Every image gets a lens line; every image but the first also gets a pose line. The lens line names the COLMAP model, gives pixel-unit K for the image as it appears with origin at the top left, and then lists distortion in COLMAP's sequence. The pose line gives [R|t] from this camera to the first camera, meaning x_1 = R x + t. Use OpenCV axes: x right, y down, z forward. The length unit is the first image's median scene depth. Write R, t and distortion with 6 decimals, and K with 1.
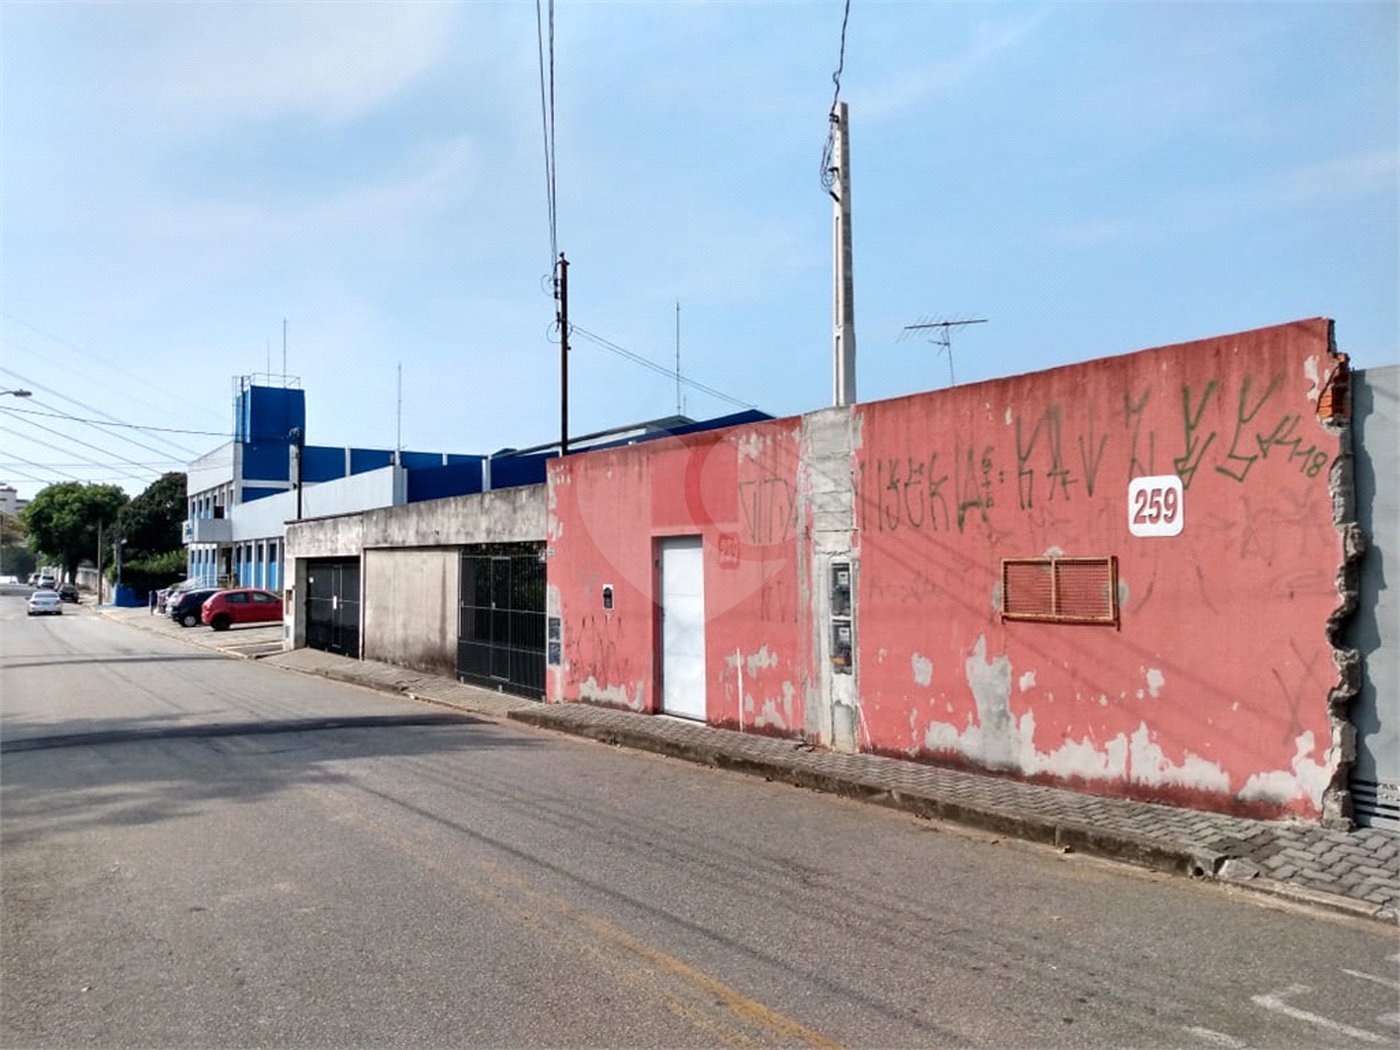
lens RADIAL K [[1106.4, 0, 700.0], [0, 1106.4, 525.0], [0, 0, 1]] dist [0.117395, -0.242734]
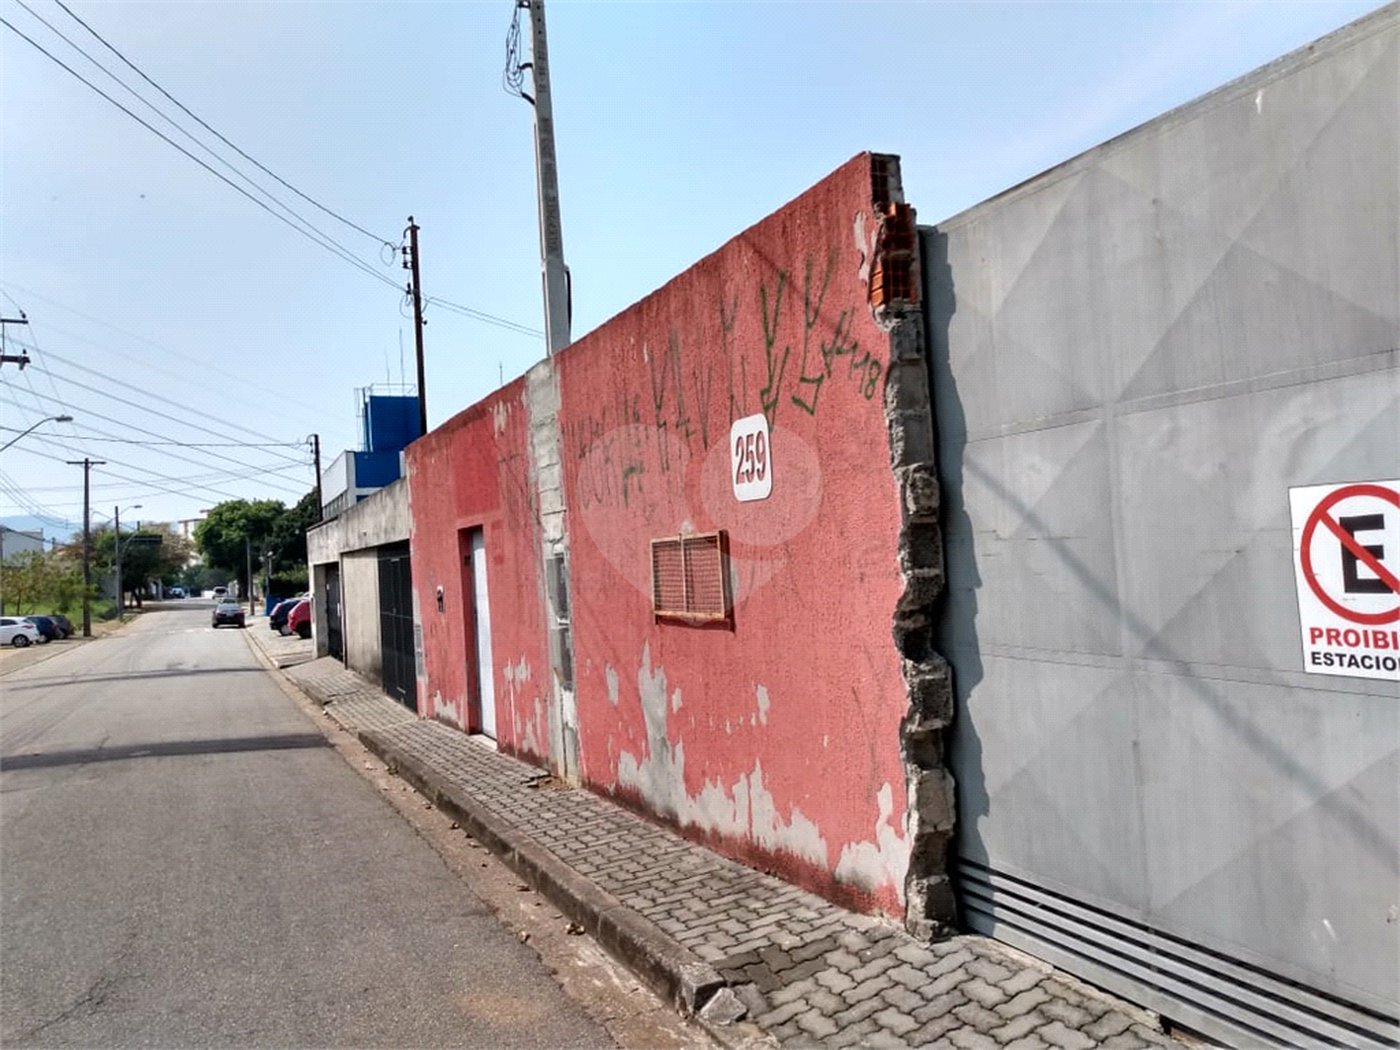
lens RADIAL K [[1106.4, 0, 700.0], [0, 1106.4, 525.0], [0, 0, 1]] dist [0.117395, -0.242734]
pose [[0.984582, -0.057194, -0.165311, 0.474800], [0.059550, 0.998182, 0.009323, 0.016710], [0.164477, -0.019024, 0.986197, 0.288727]]
